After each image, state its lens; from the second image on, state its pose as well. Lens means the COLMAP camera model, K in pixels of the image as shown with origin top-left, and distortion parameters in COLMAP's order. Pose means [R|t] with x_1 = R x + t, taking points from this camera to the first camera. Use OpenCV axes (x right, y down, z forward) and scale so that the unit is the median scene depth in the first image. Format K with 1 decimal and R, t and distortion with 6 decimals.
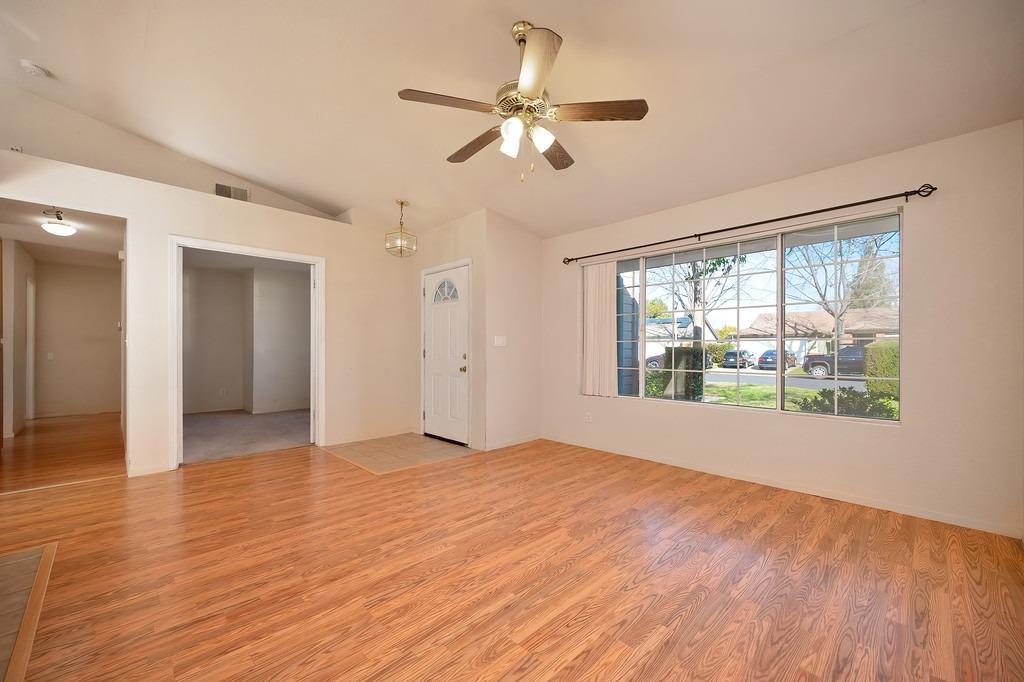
lens RADIAL K [[403.8, 0, 512.0], [0, 403.8, 341.0], [0, 0, 1]] dist [-0.001262, -0.000032]
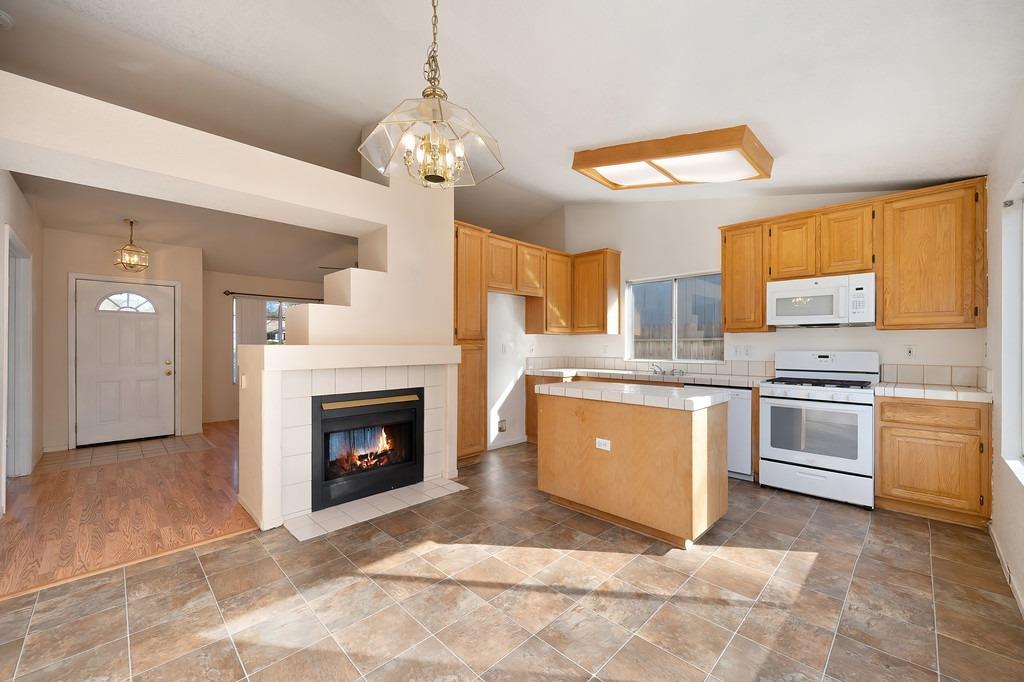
lens RADIAL K [[406.6, 0, 518.5], [0, 406.6, 346.1], [0, 0, 1]] dist [0.000384, 0.000052]
pose [[-0.006755, 0.001817, 0.999976, -2.455382], [-0.016359, 0.999864, -0.001927, -0.044842], [-0.999843, -0.016372, -0.006724, -0.061561]]
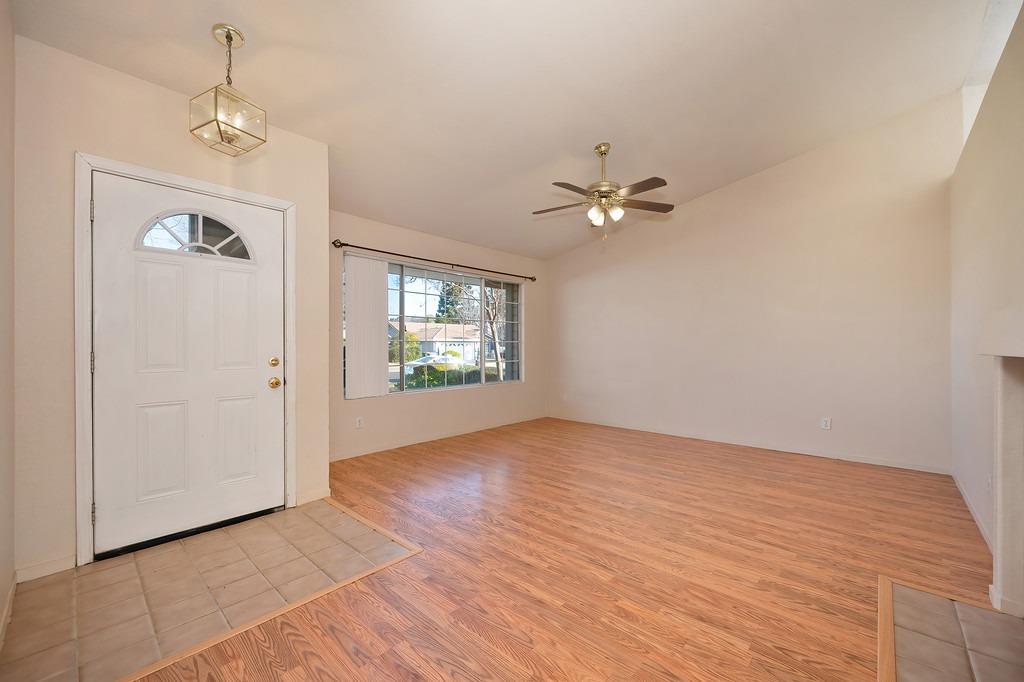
lens RADIAL K [[406.6, 0, 518.5], [0, 406.6, 346.1], [0, 0, 1]] dist [0.000384, 0.000052]
pose [[-0.052233, 0.000893, 0.998635, -1.355008], [-0.014876, 0.999888, -0.001672, 0.019654], [-0.998524, -0.014944, -0.052213, 1.238536]]
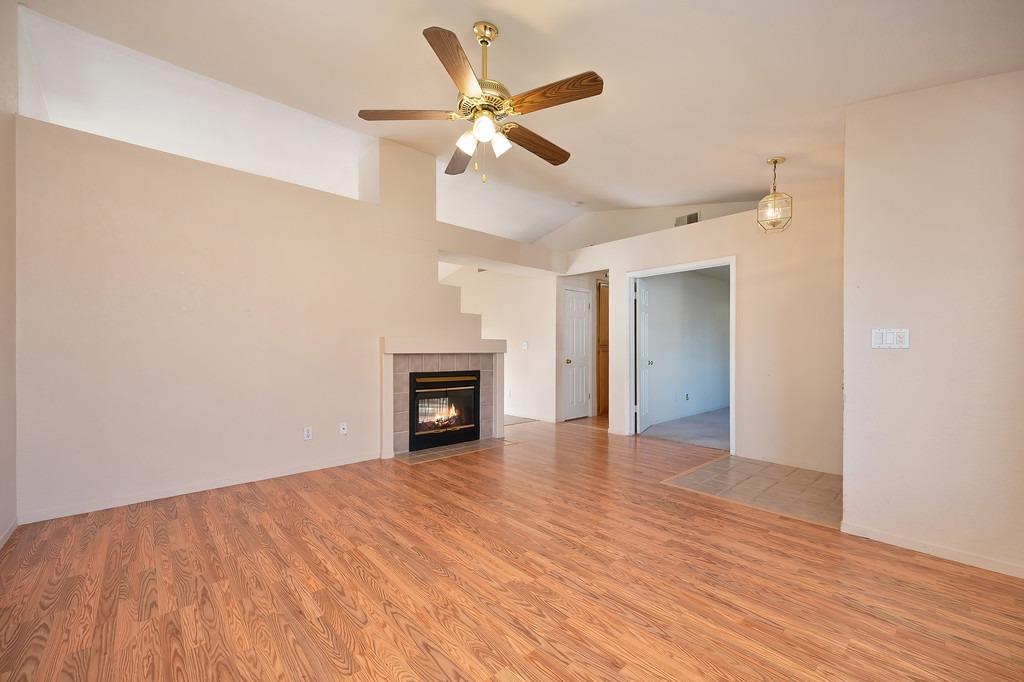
lens RADIAL K [[409.1, 0, 530.2], [0, 409.1, 353.7], [0, 0, 1]] dist [-0.000835, -0.000272]
pose [[-0.006905, 0.007262, -0.999950, 0.892818], [0.013688, 0.999881, 0.007167, 0.020079], [0.999882, -0.013638, -0.007004, 0.980029]]
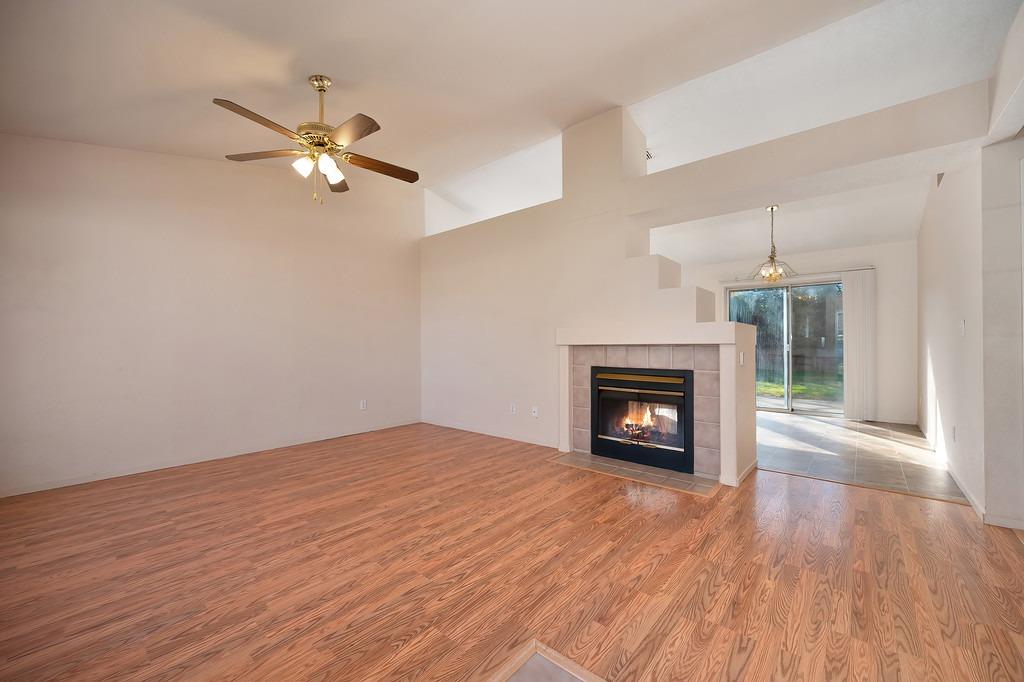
lens RADIAL K [[413.7, 0, 510.8], [0, 413.7, 348.3], [0, 0, 1]] dist [0.001326, 0.000214]
pose [[-0.996777, 0.006100, -0.079989, -0.387209], [0.006668, 0.999954, -0.006837, 0.046513], [0.079944, -0.007348, -0.996772, 1.989613]]
